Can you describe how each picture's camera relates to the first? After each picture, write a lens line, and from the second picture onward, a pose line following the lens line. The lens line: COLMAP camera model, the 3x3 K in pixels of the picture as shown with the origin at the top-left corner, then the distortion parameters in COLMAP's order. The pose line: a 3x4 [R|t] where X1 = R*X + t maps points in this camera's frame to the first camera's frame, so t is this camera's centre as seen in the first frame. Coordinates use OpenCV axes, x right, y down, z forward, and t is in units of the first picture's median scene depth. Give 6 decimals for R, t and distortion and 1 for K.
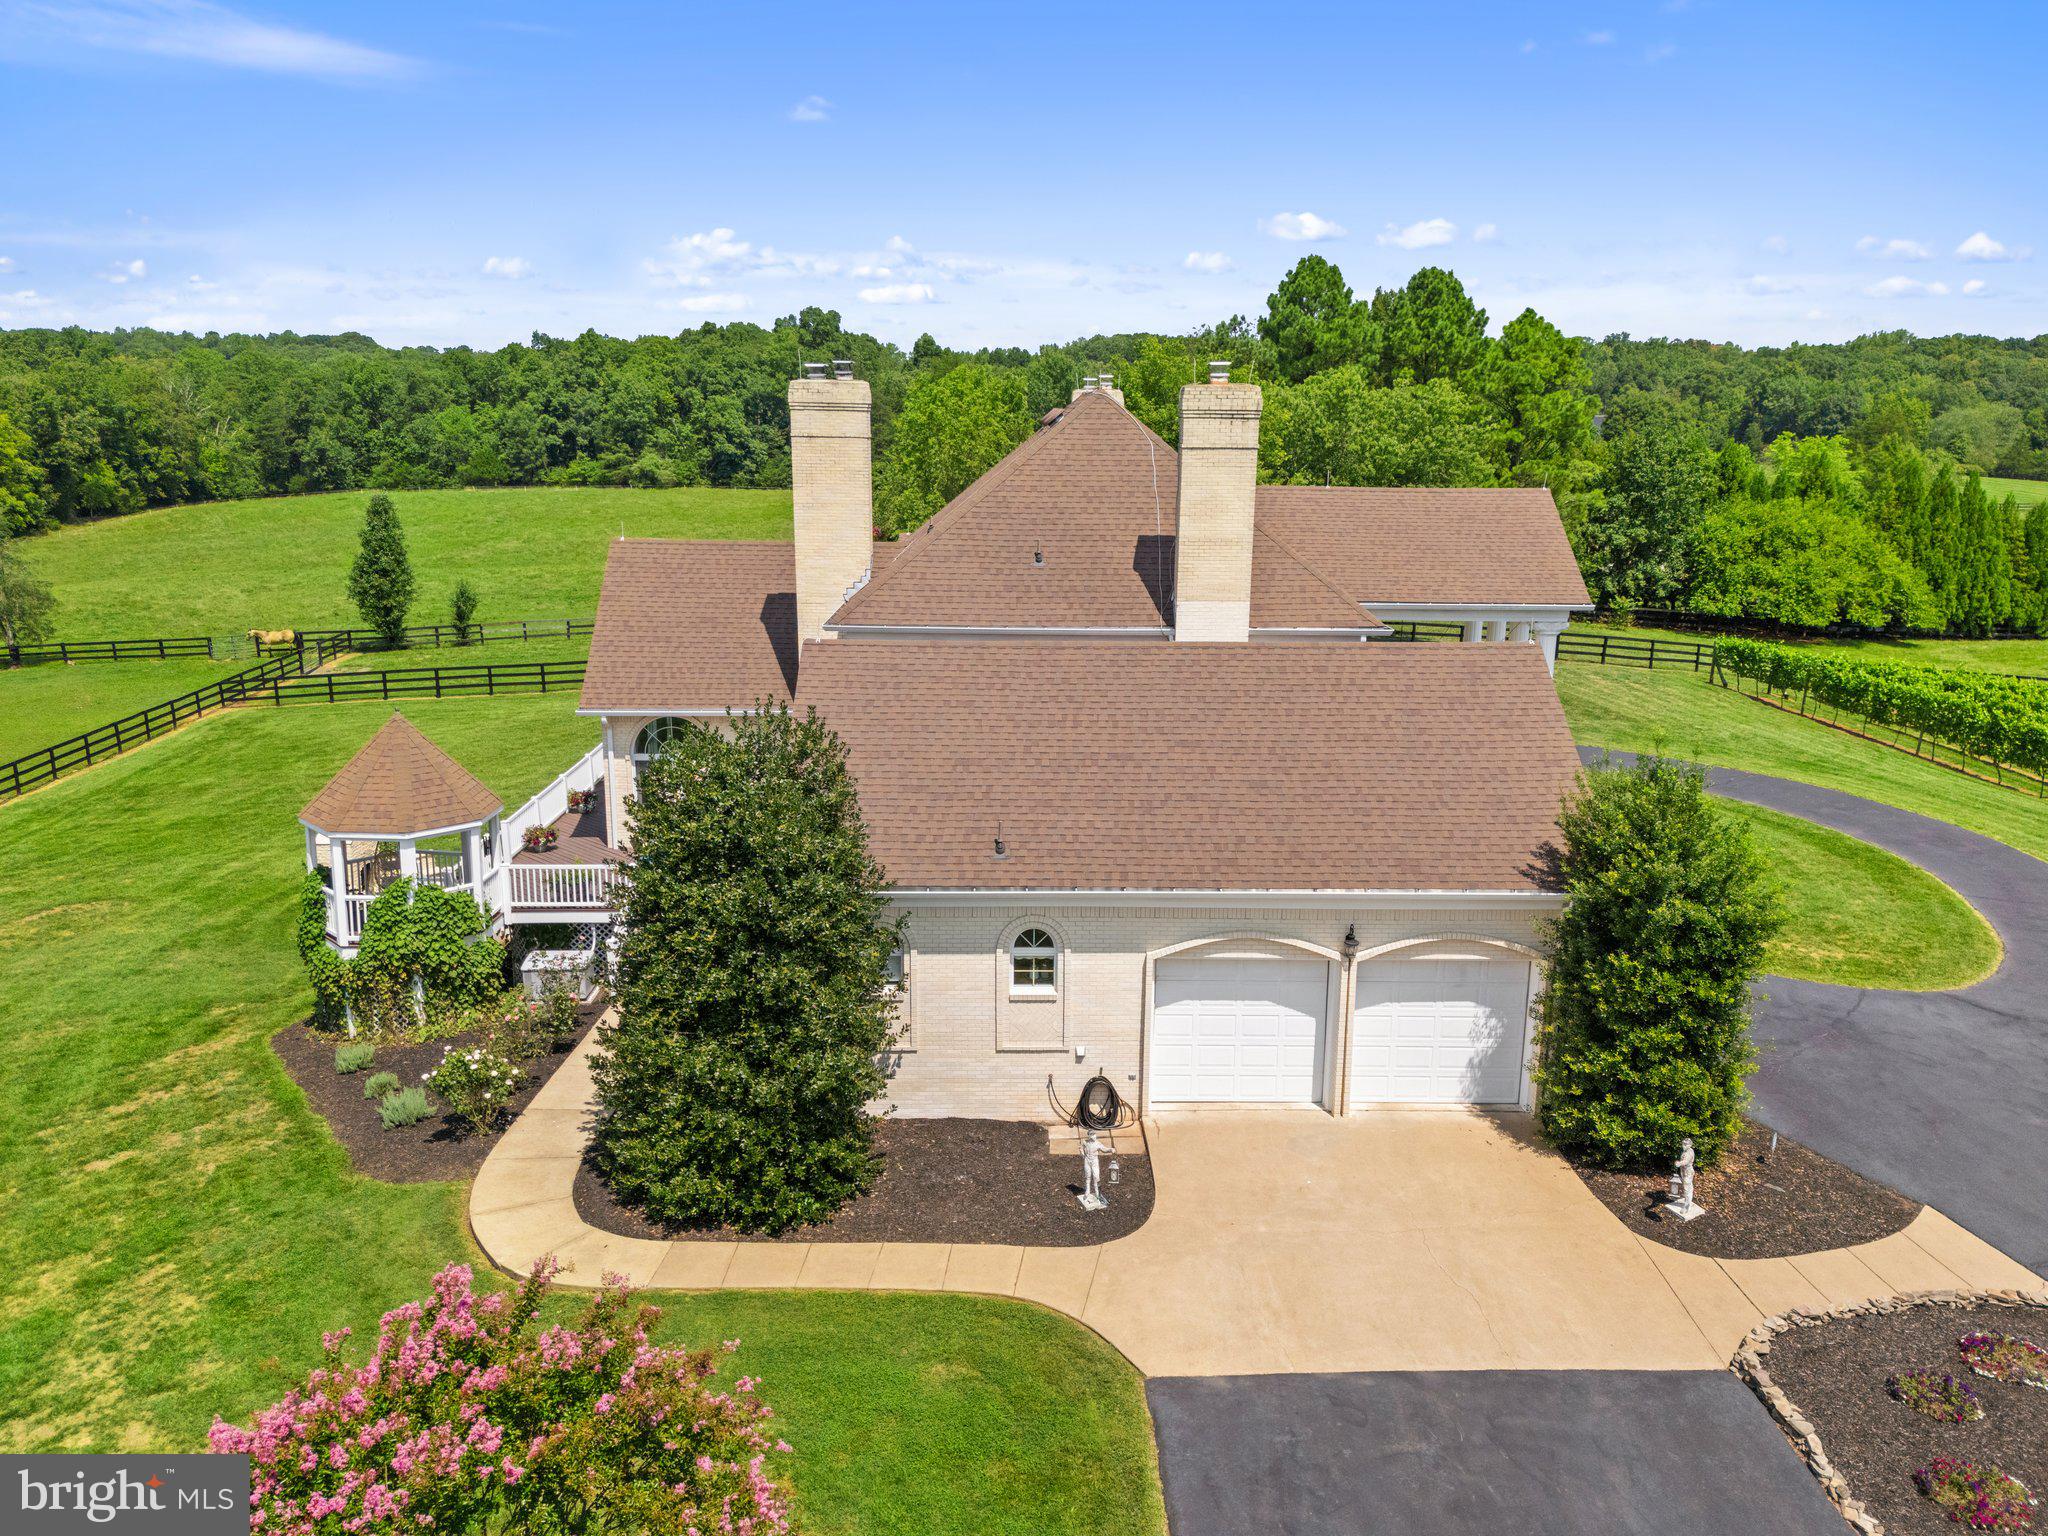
lens RADIAL K [[1464.6, 0, 1026.8], [0, 1464.6, 770.7], [0, 0, 1]] dist [0.017898, -0.009013]
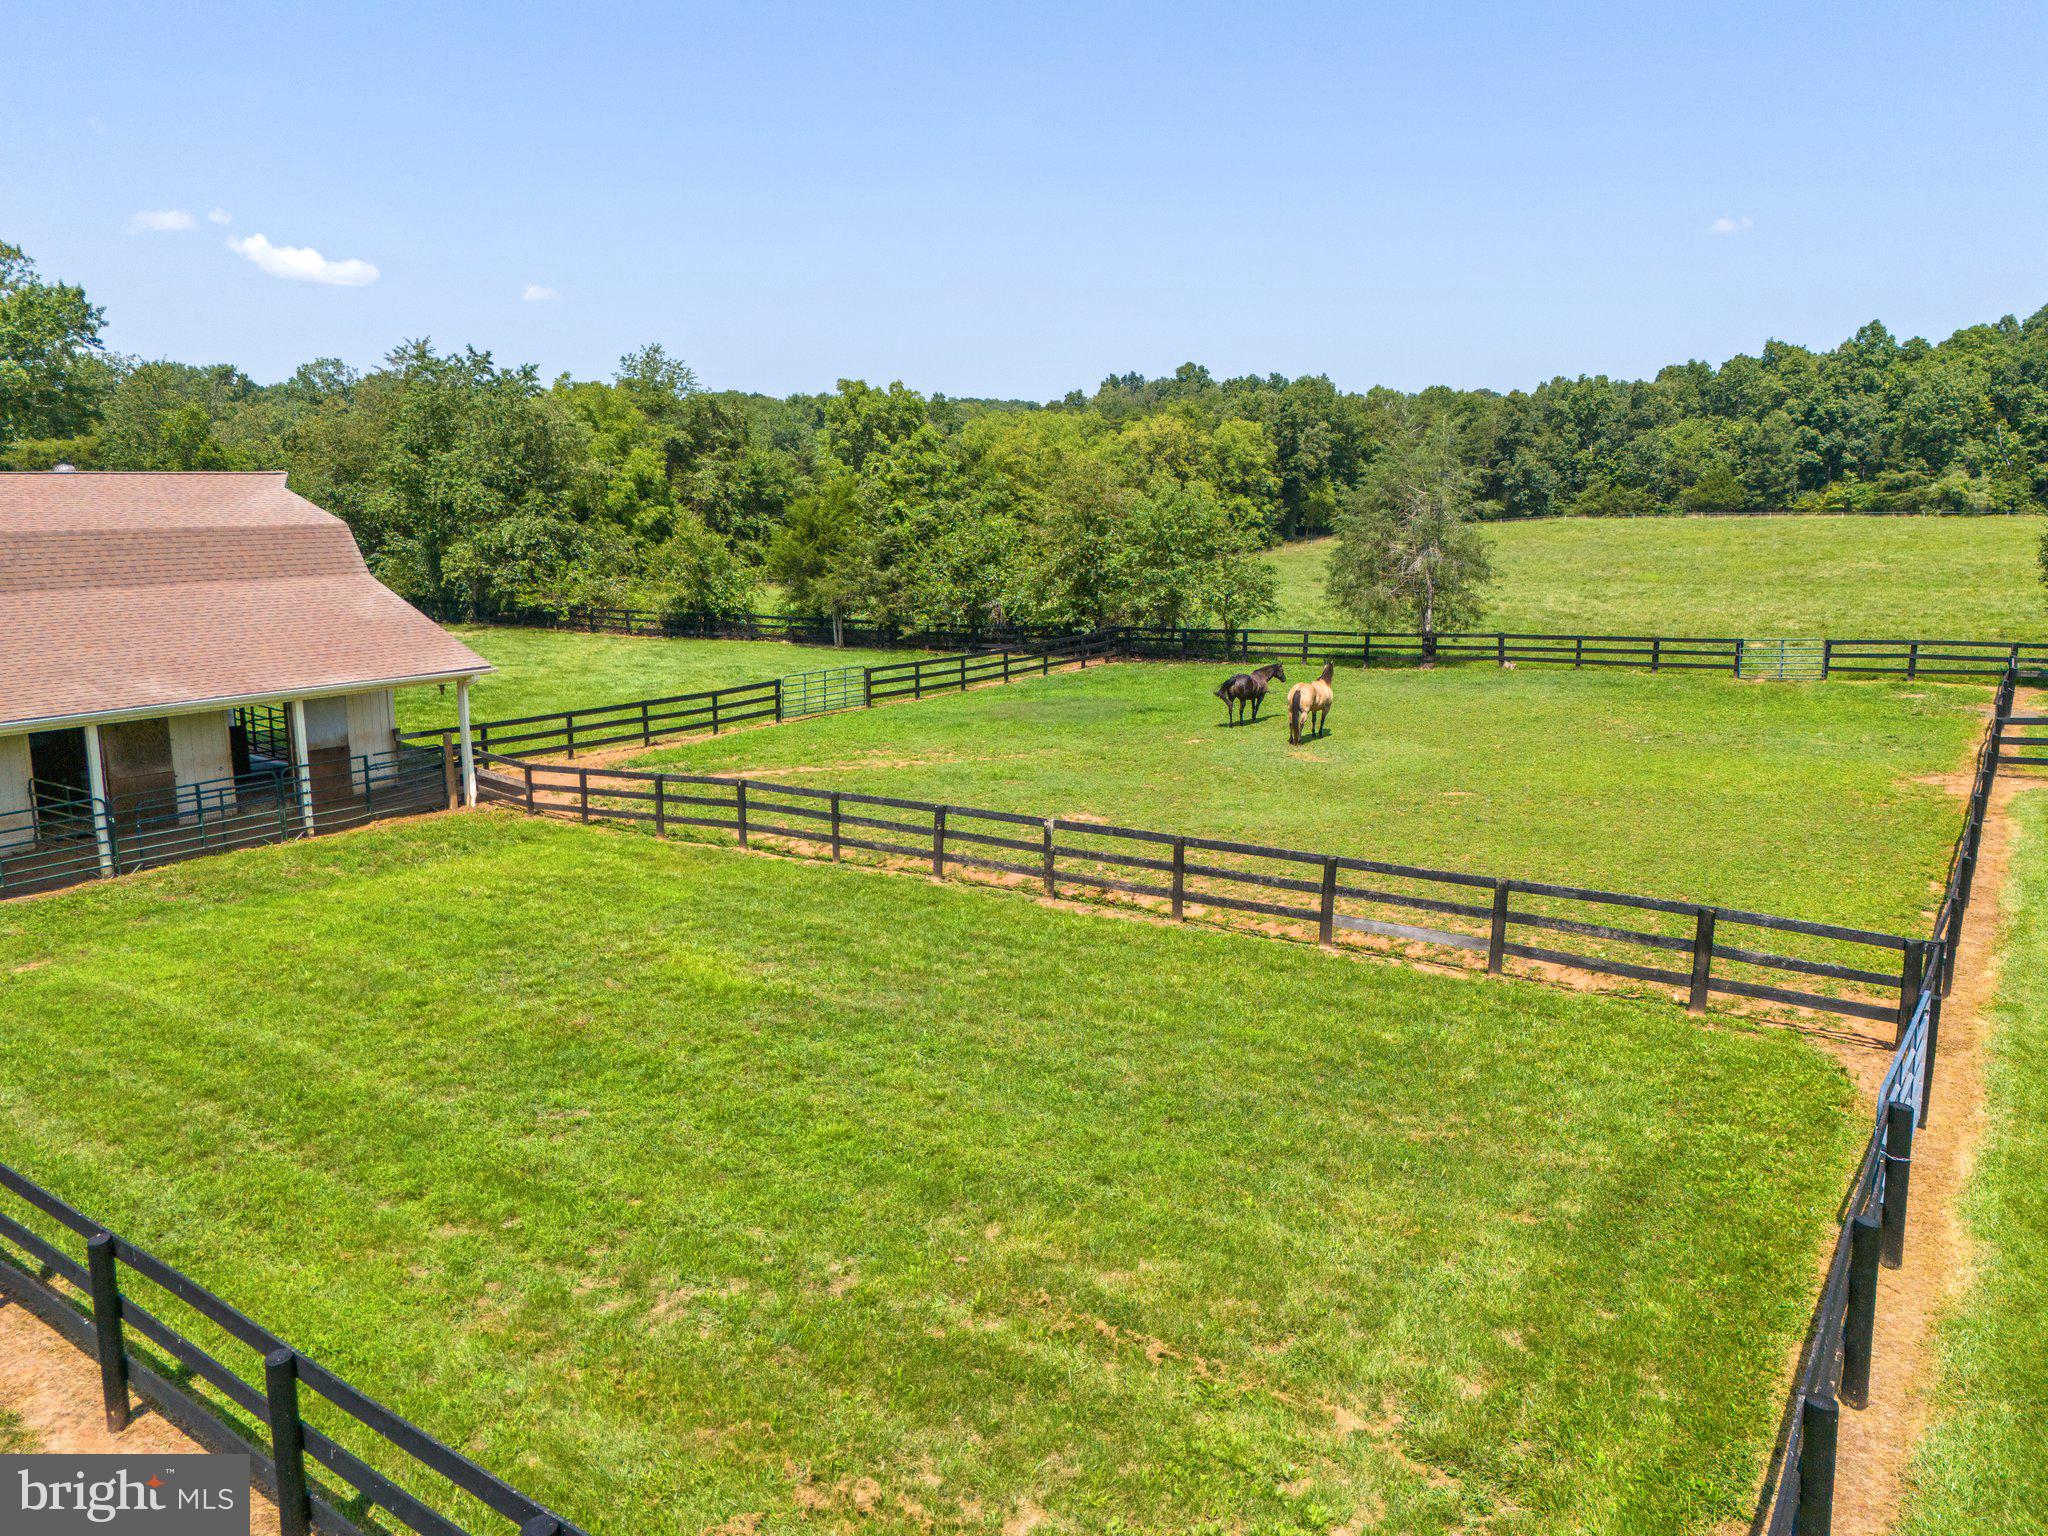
lens RADIAL K [[1464.6, 0, 1031.6], [0, 1464.6, 775.2], [0, 0, 1]] dist [0.017898, -0.009013]
pose [[0.771463, 0.122855, -0.624301, -0.128515], [-0.146402, 0.989130, 0.013736, -0.001920], [0.619202, 0.080802, 0.781063, 0.122850]]
